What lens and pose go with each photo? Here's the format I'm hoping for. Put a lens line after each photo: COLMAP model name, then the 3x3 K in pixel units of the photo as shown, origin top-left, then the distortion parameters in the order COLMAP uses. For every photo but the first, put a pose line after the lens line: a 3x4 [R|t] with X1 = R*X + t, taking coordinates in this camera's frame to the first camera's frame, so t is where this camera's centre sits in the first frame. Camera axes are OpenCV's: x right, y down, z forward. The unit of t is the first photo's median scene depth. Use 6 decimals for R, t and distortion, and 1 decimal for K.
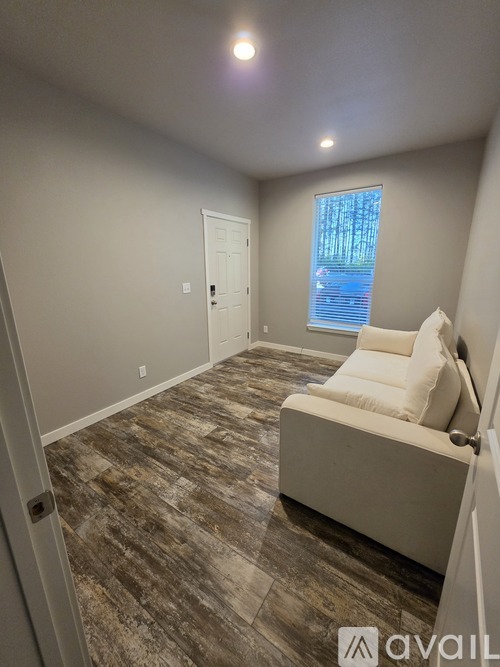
lens RADIAL K [[265.5, 0, 251.6], [0, 265.5, 330.4], [0, 0, 1]] dist [-0.005998, -0.000822]
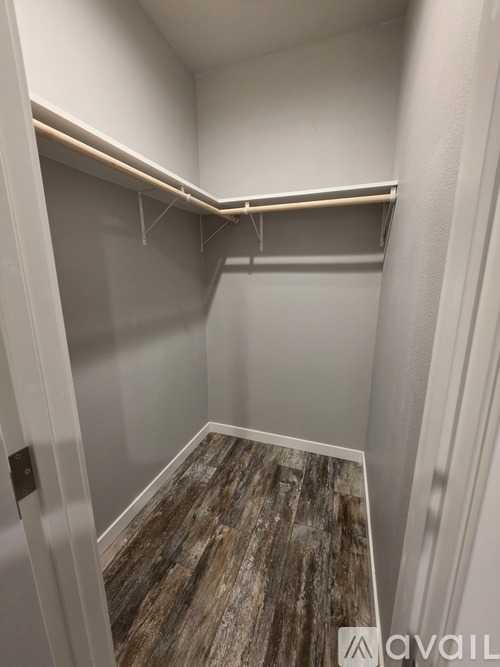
lens RADIAL K [[265.5, 0, 256.2], [0, 265.5, 328.3], [0, 0, 1]] dist [-0.005998, -0.000822]
pose [[0.257780, 0.210450, -0.943006, 0.563063], [-0.237407, 0.959866, 0.149315, -0.145035], [0.936583, 0.185386, 0.297396, 0.644779]]
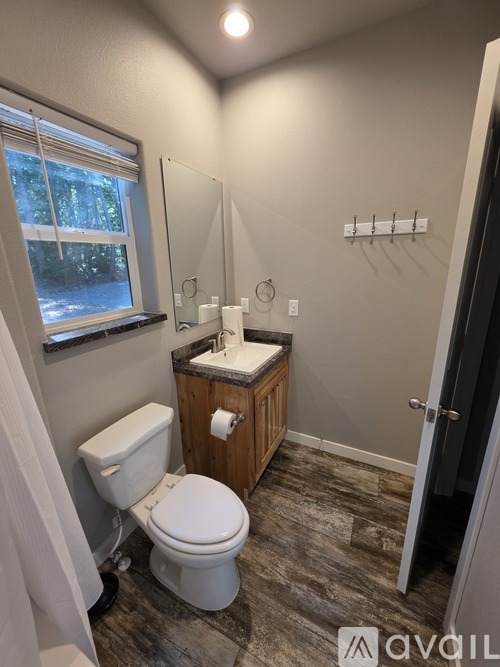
lens RADIAL K [[265.5, 0, 252.3], [0, 265.5, 330.3], [0, 0, 1]] dist [-0.005998, -0.000822]
pose [[0.993534, -0.034346, 0.108211, -0.499043], [0.032953, 0.999350, 0.014637, -0.137204], [-0.108643, -0.010977, 0.994020, 0.438062]]
